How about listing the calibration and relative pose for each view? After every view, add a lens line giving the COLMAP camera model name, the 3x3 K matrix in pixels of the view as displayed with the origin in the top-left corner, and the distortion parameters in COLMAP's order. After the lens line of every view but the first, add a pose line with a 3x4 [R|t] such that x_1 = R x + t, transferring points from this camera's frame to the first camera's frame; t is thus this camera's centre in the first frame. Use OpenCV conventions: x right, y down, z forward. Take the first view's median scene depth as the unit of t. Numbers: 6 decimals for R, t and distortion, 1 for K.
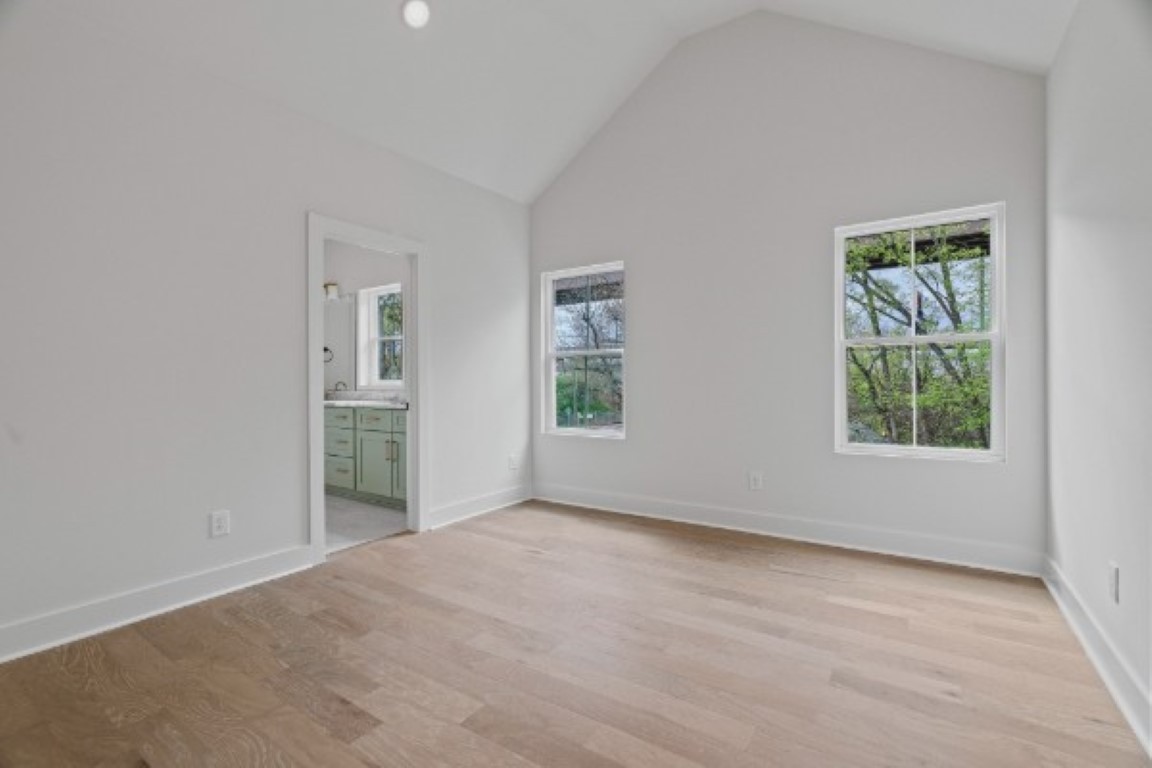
lens RADIAL K [[516.1, 0, 576.0], [0, 516.1, 384.0], [0, 0, 1]] dist [-0.000381, -0.000295]
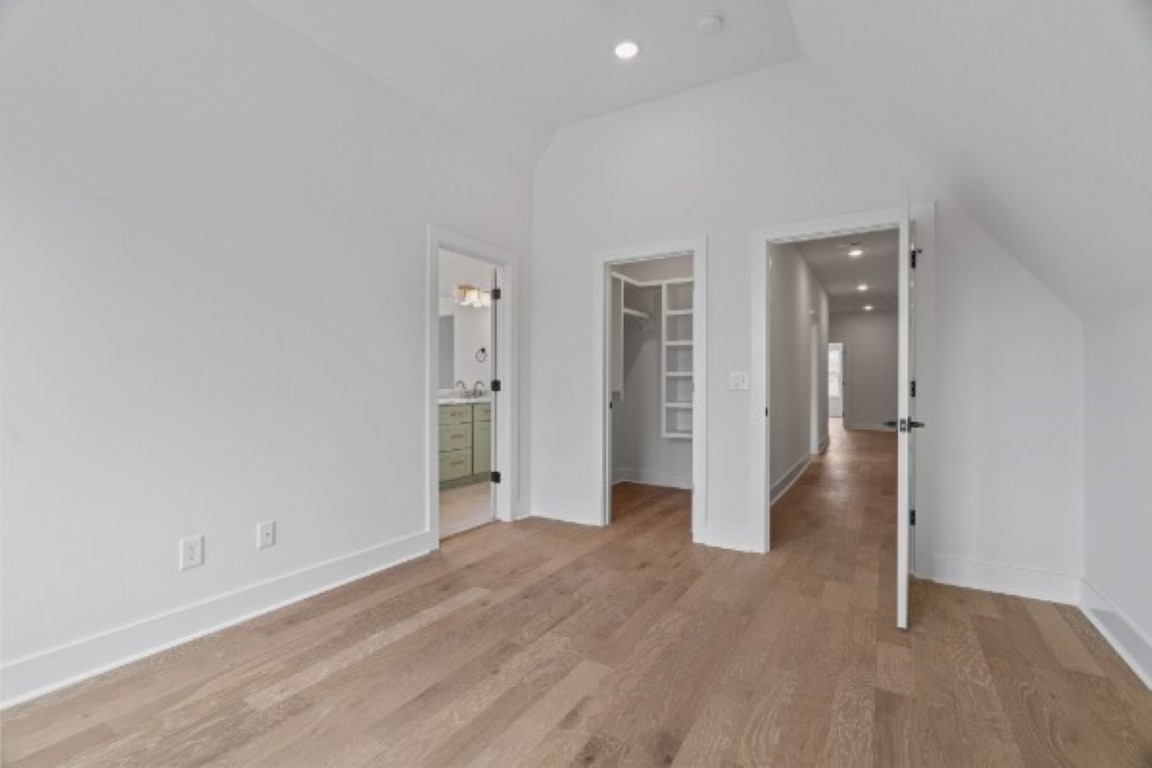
lens RADIAL K [[516.1, 0, 576.0], [0, 516.1, 384.0], [0, 0, 1]] dist [-0.000381, -0.000295]
pose [[-0.056847, 0.002927, 0.998379, -1.535436], [0.000354, 0.999996, -0.002911, 0.005775], [-0.998383, 0.000188, -0.056848, 0.805556]]
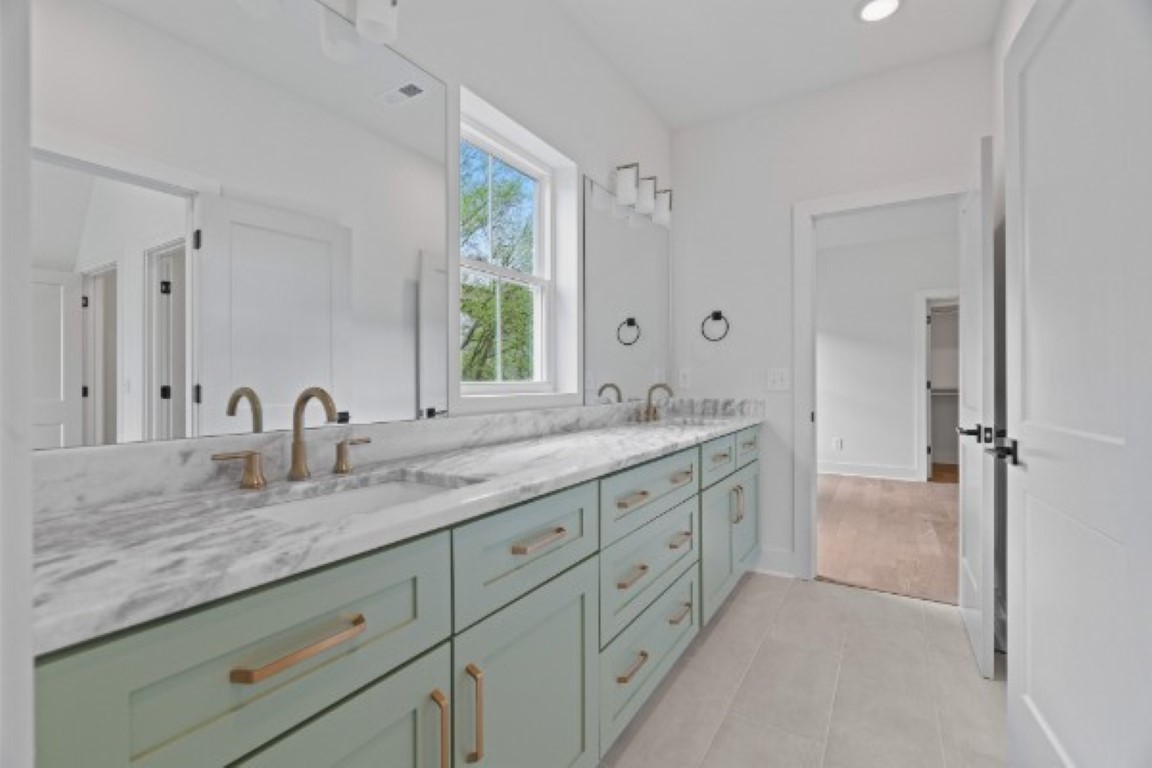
lens RADIAL K [[519.6, 0, 576.0], [0, 519.6, 384.0], [0, 0, 1]] dist [-0.020435, -0.000022]
pose [[-0.055057, 0.004523, 0.998473, -0.829163], [0.012831, 0.999910, -0.003822, -0.003850], [-0.998401, 0.012601, -0.055110, 1.085323]]
